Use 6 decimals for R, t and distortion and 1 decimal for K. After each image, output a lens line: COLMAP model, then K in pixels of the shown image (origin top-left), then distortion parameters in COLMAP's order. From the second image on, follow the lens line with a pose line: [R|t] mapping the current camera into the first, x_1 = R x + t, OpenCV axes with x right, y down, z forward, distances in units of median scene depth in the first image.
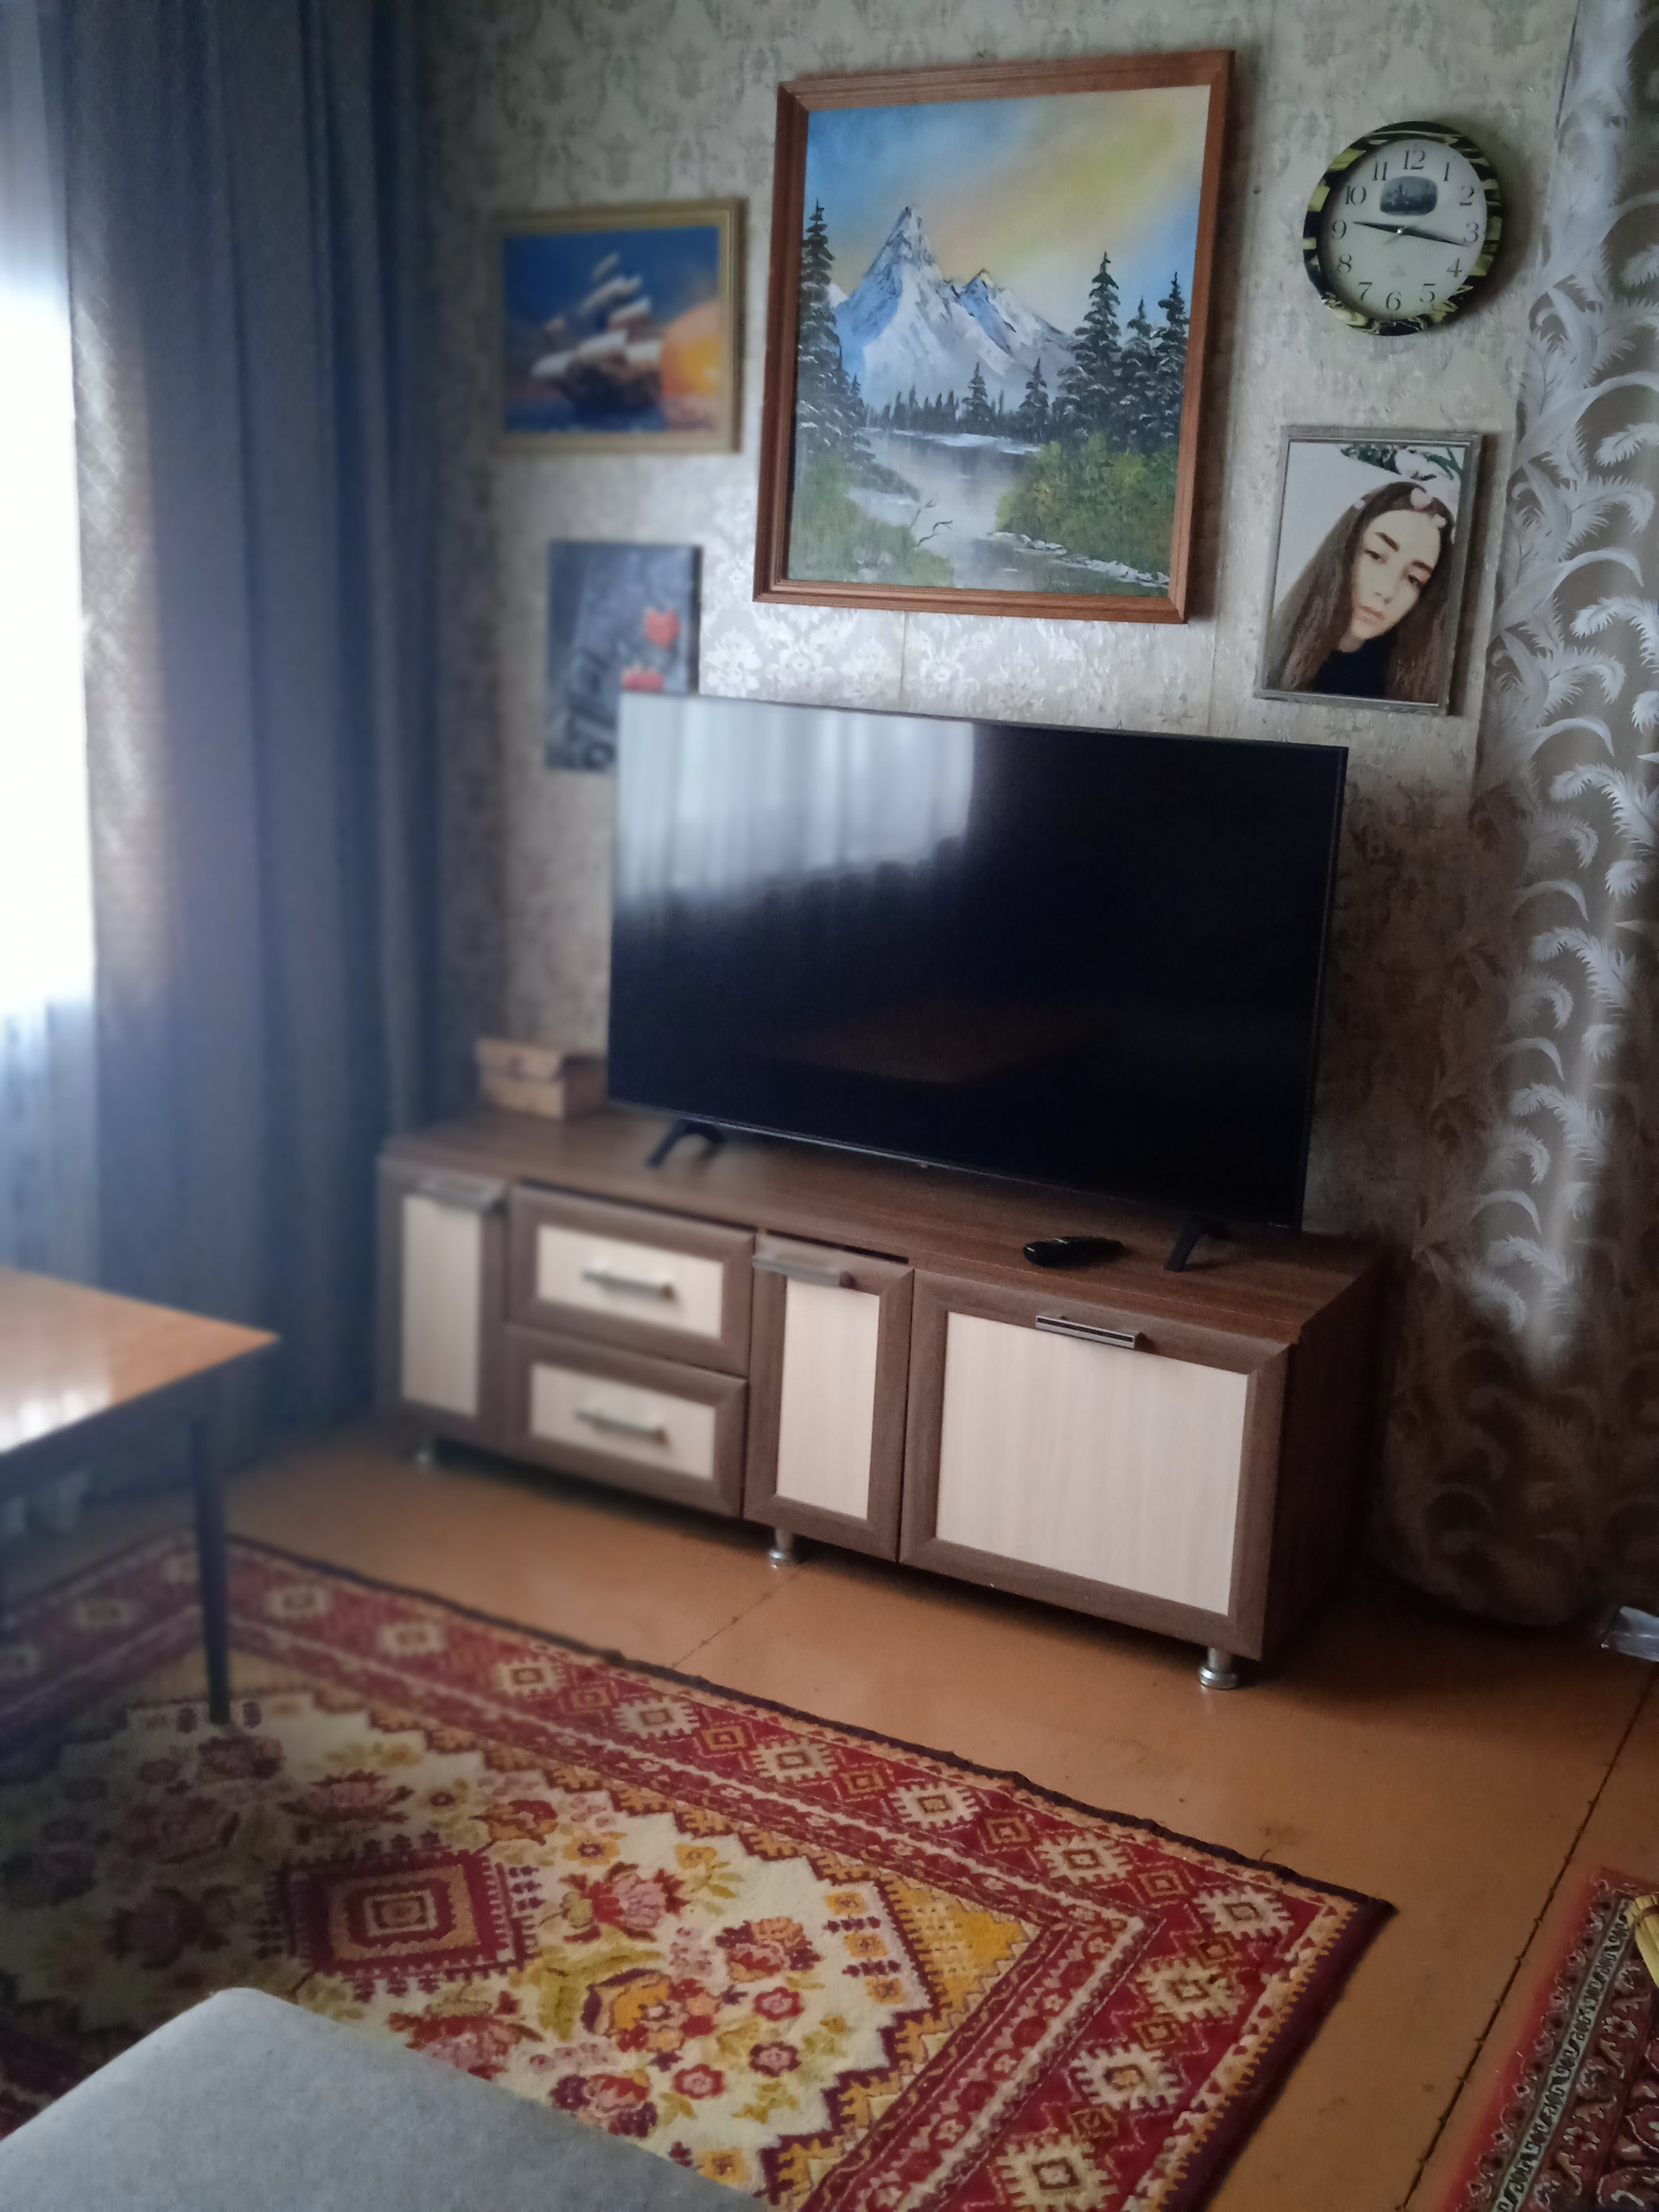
lens RADIAL K [[2328.1, 0, 824.6], [0, 2328.1, 1098.8], [0, 0, 1]] dist [0.062911, -0.096600]
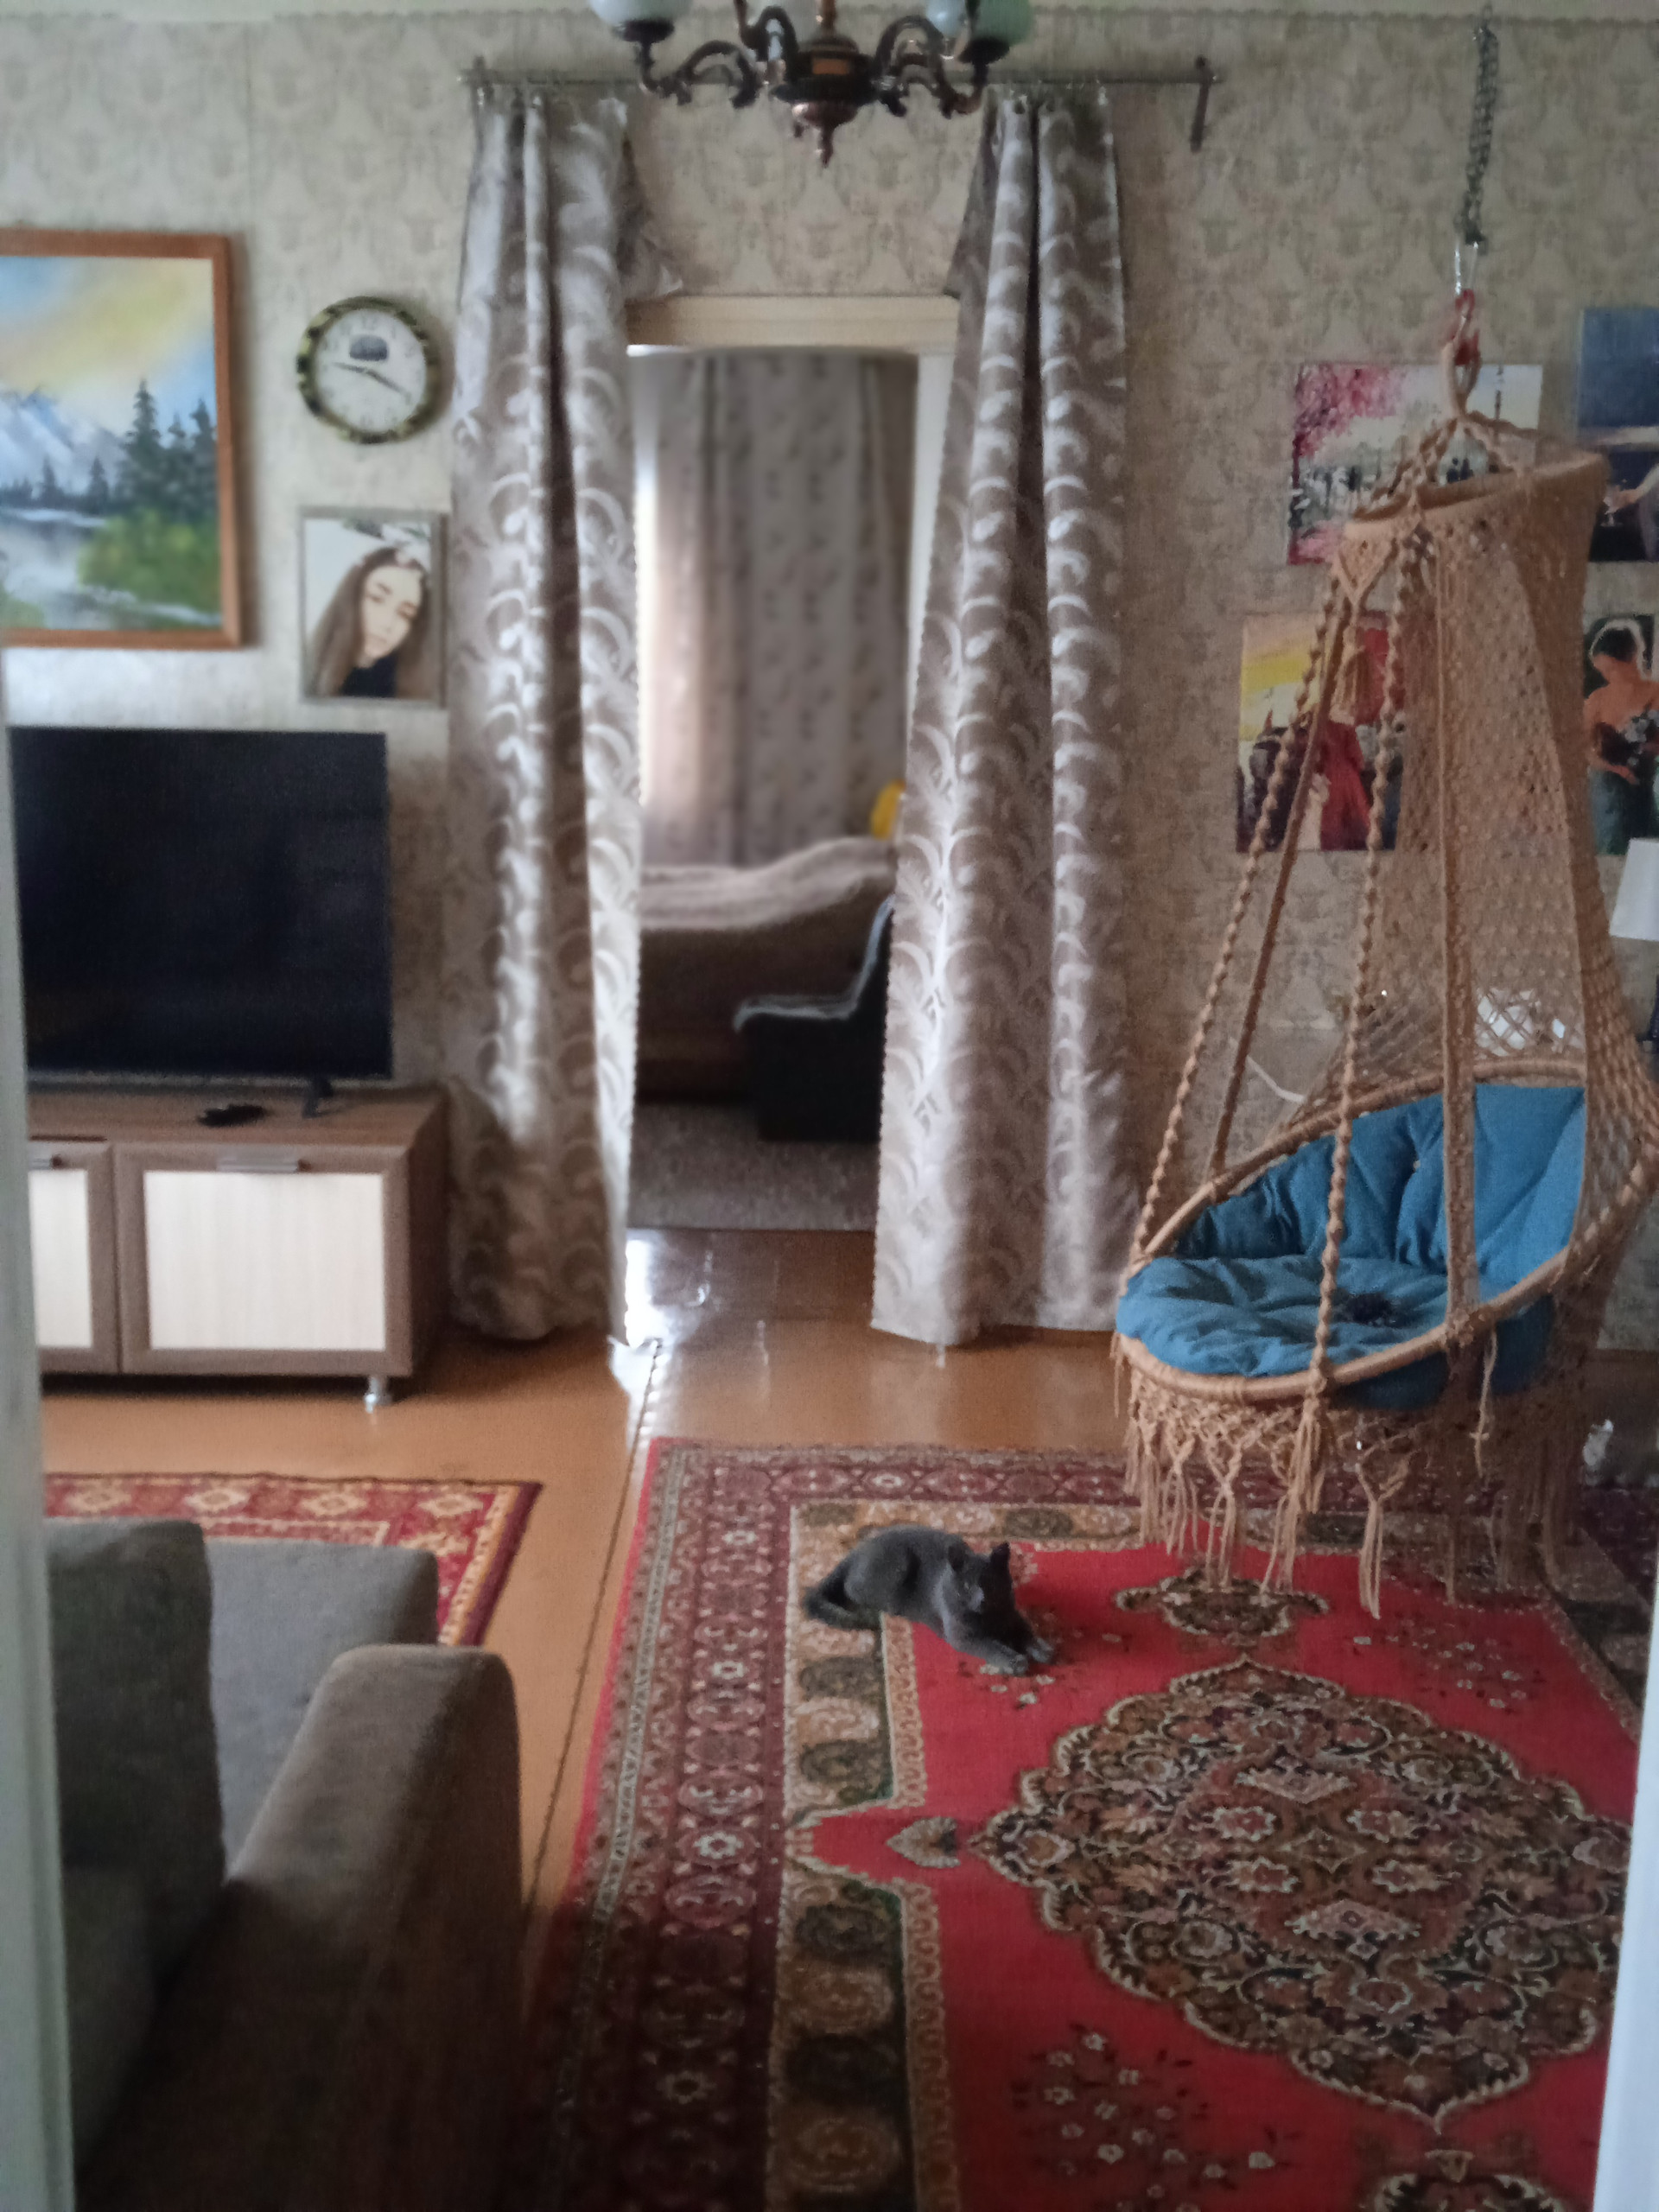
lens RADIAL K [[2328.1, 0, 824.6], [0, 2328.1, 1098.8], [0, 0, 1]] dist [0.062911, -0.096600]
pose [[0.873047, -0.123753, 0.471672, -0.233011], [0.132157, 0.991109, 0.015419, 0.081764], [-0.469387, 0.048873, 0.881639, -0.358576]]
